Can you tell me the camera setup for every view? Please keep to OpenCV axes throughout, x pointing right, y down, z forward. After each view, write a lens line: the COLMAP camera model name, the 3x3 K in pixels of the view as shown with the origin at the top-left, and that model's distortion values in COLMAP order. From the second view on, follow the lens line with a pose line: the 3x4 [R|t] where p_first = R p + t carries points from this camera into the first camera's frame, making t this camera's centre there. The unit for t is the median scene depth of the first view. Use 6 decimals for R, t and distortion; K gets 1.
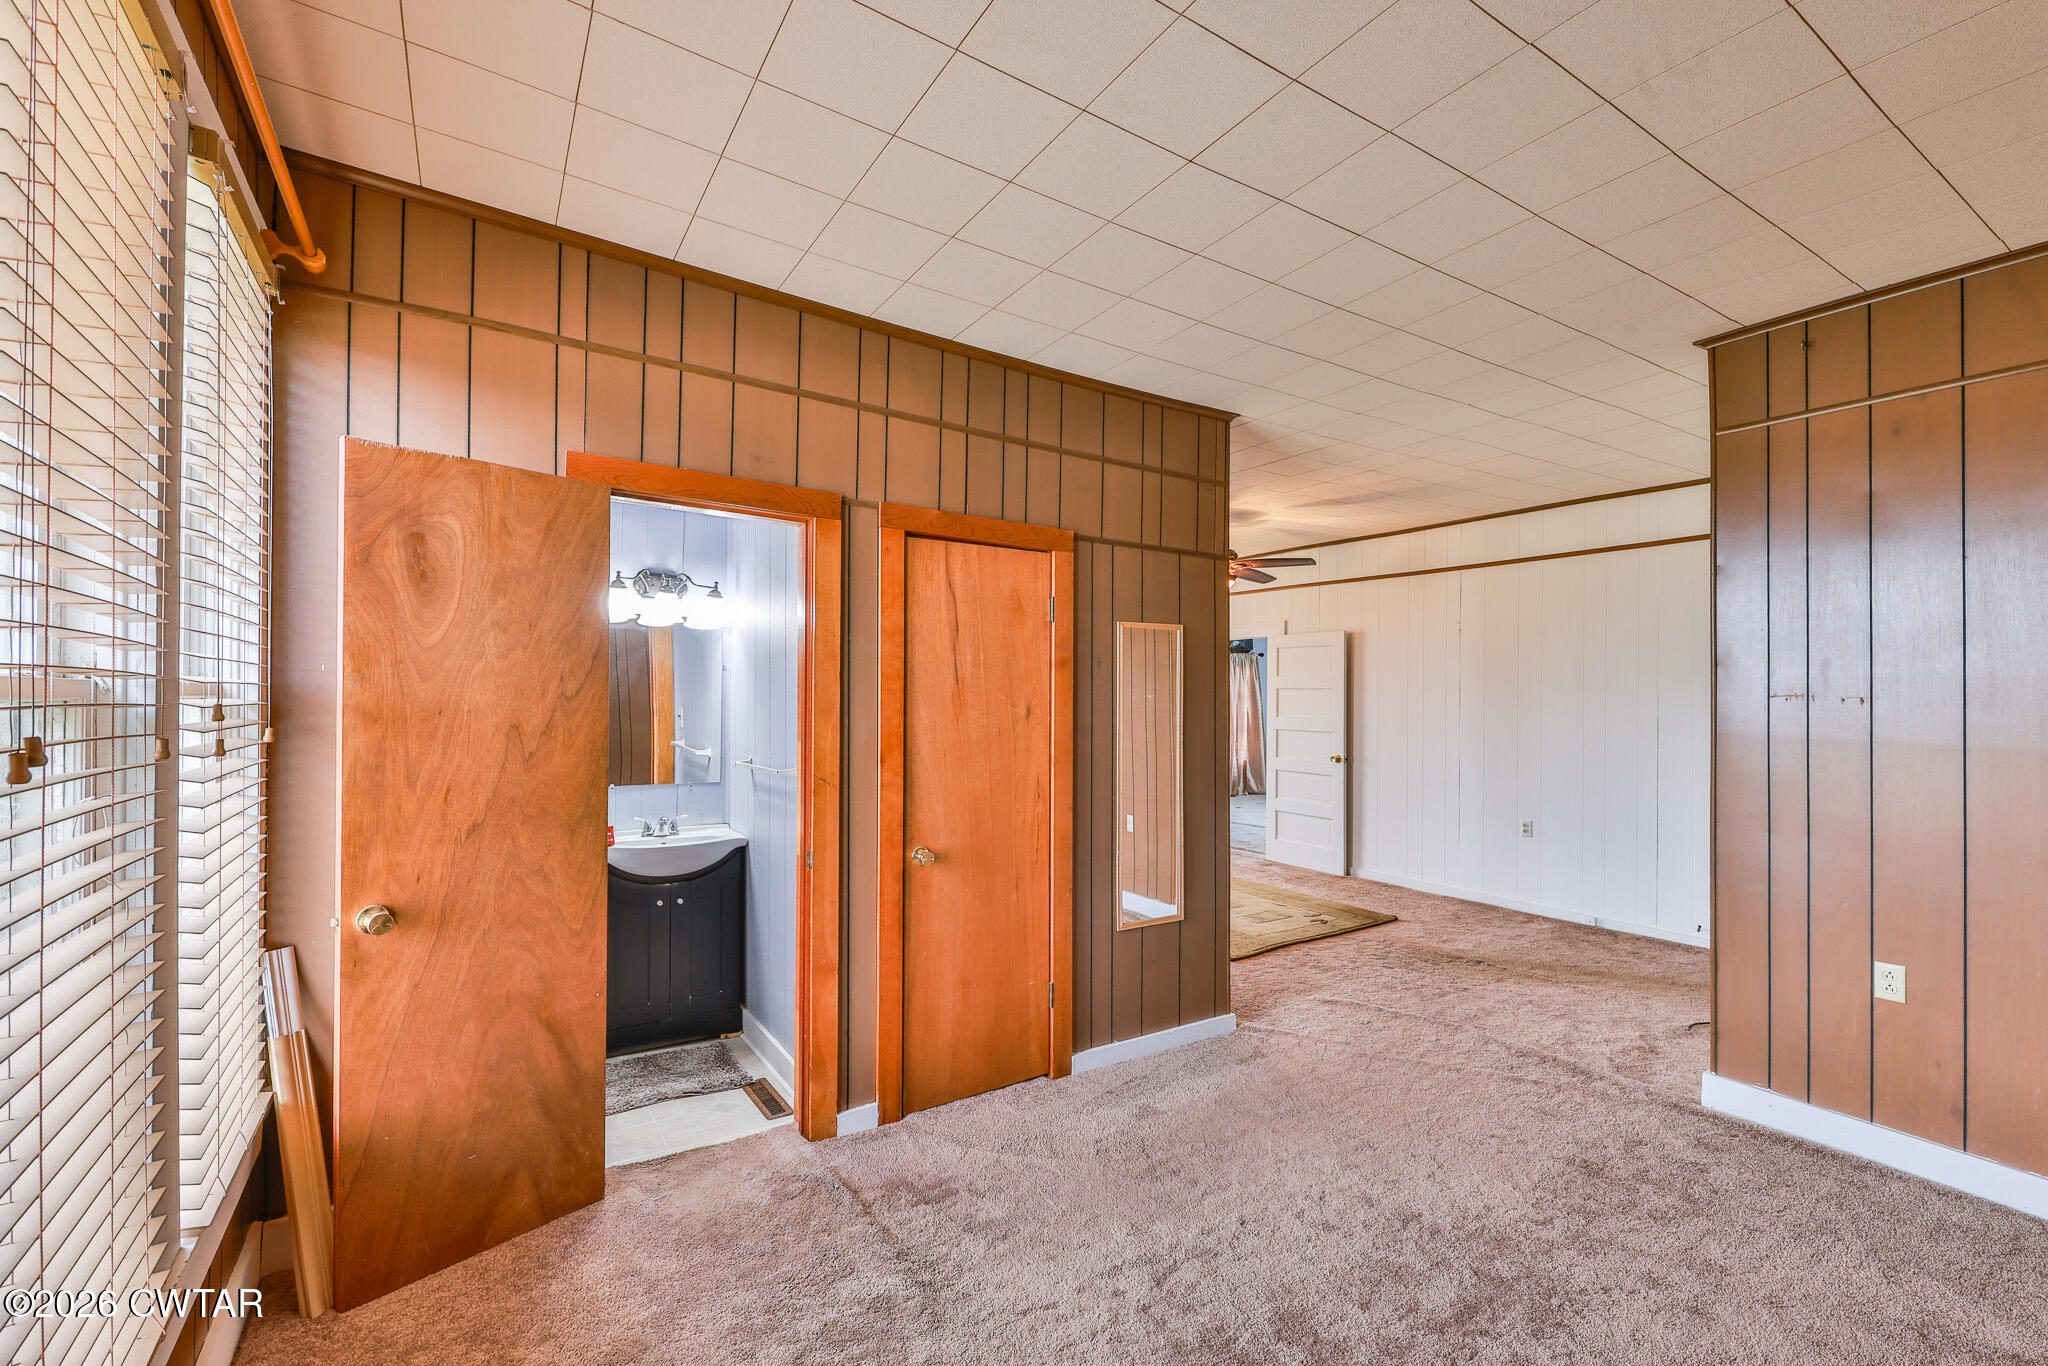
lens RADIAL K [[851.5, 0, 1025.0], [0, 851.5, 690.5], [0, 0, 1]] dist [0.000629, -0.002321]
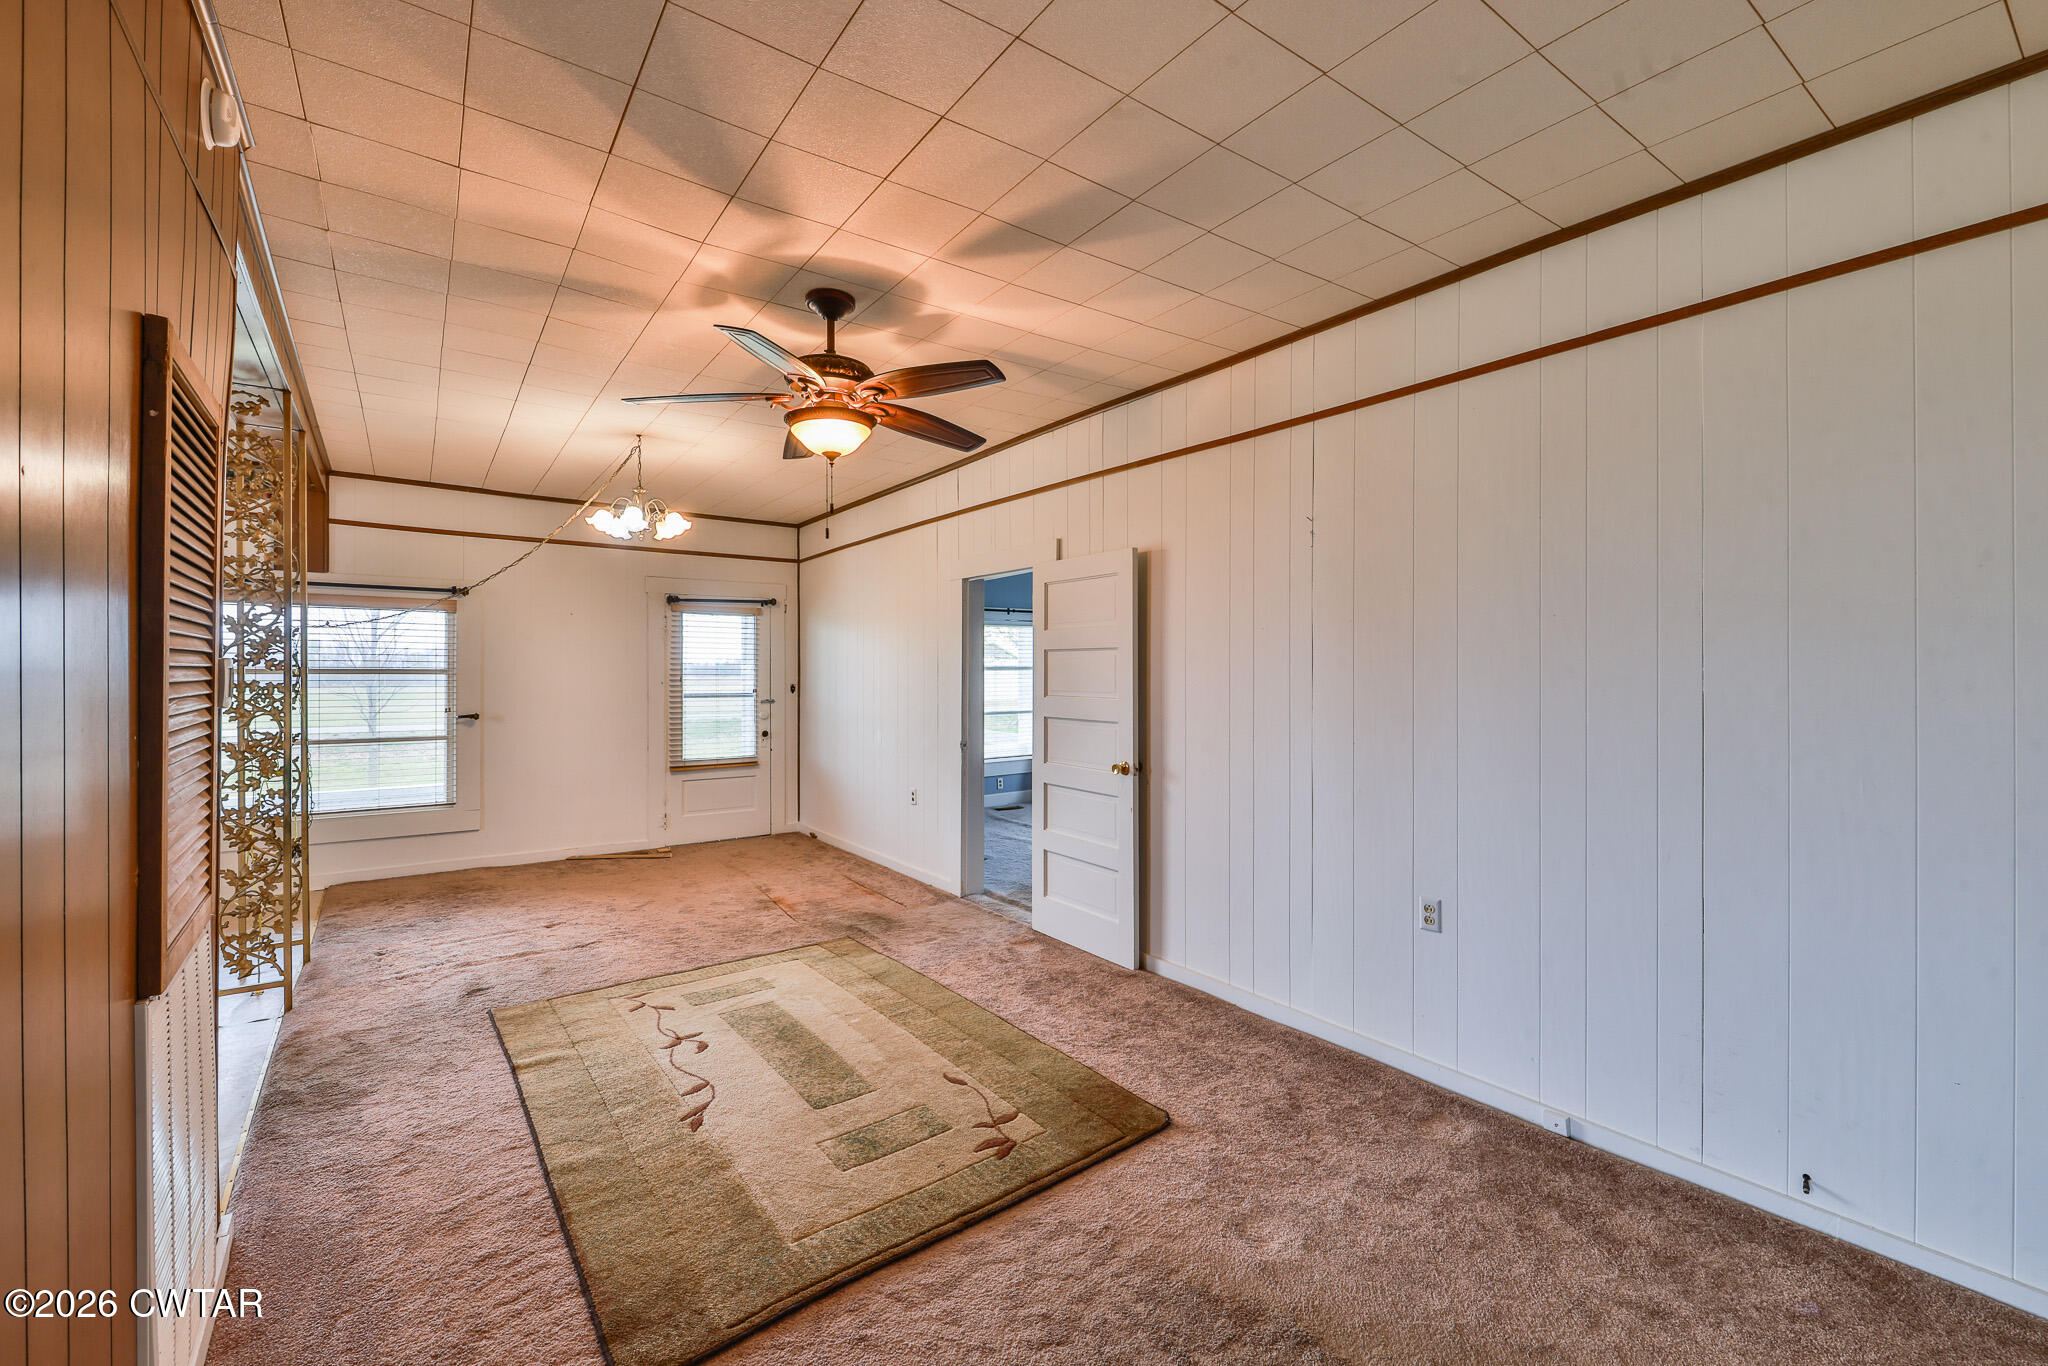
lens RADIAL K [[851.5, 0, 1039.5], [0, 851.5, 674.3], [0, 0, 1]] dist [0.000629, -0.002321]
pose [[0.996213, -0.006044, 0.086737, 0.554886], [0.005496, 0.999963, 0.006564, 0.025488], [-0.086774, -0.006062, 0.996210, 0.912383]]
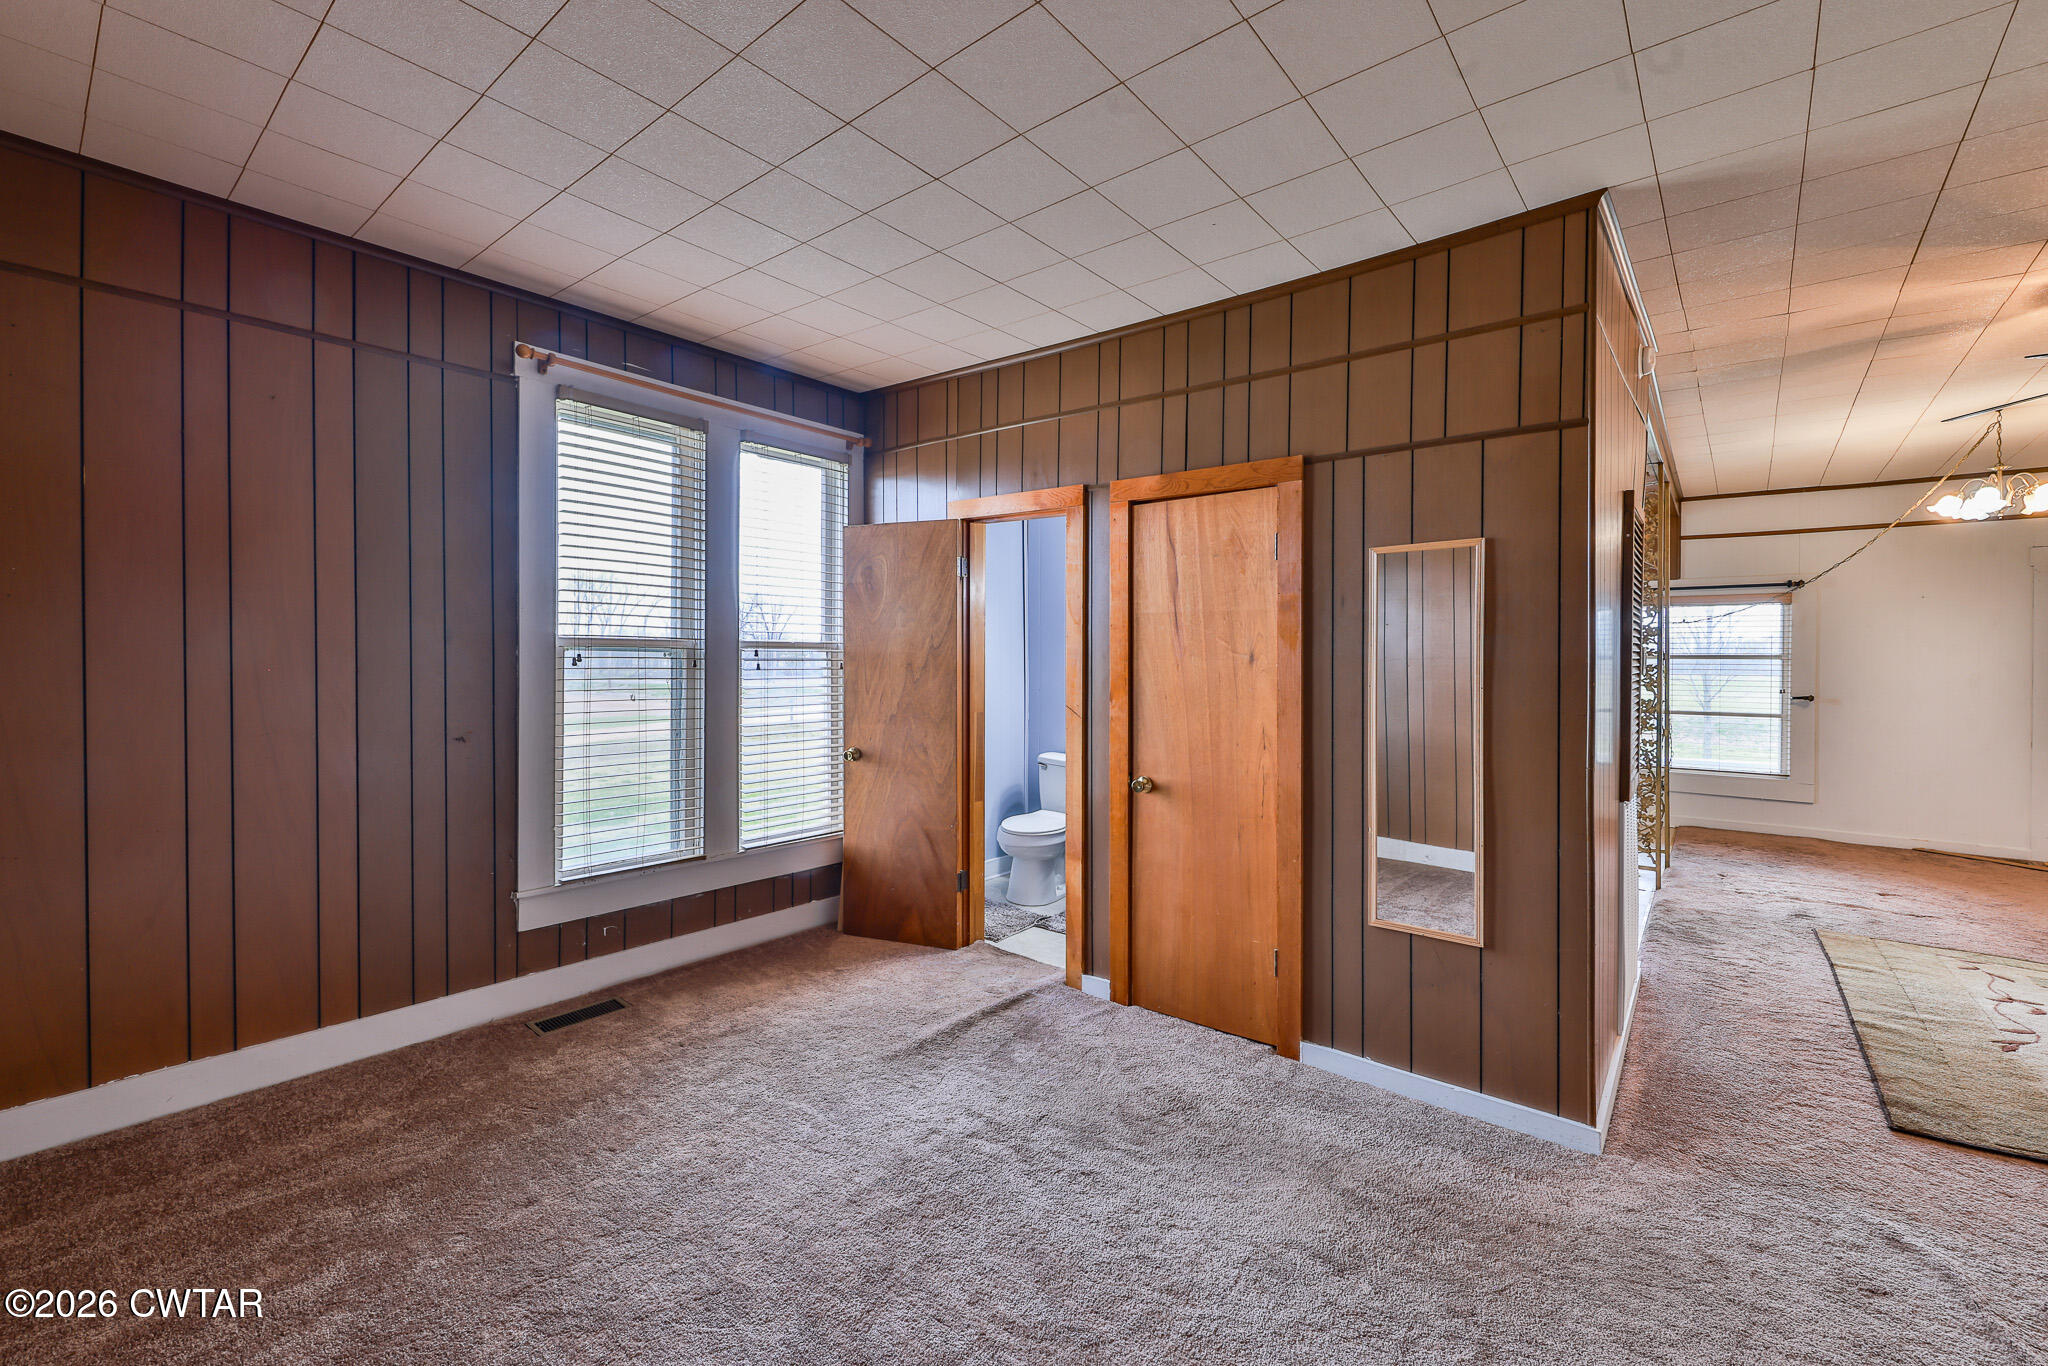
lens RADIAL K [[851.5, 0, 1029.4], [0, 851.5, 668.5], [0, 0, 1]] dist [0.000629, -0.002321]
pose [[0.316854, 0.002657, -0.948471, 0.827467], [0.006685, 0.999965, 0.005034, 0.030115], [0.948451, -0.007936, 0.316825, 0.454083]]
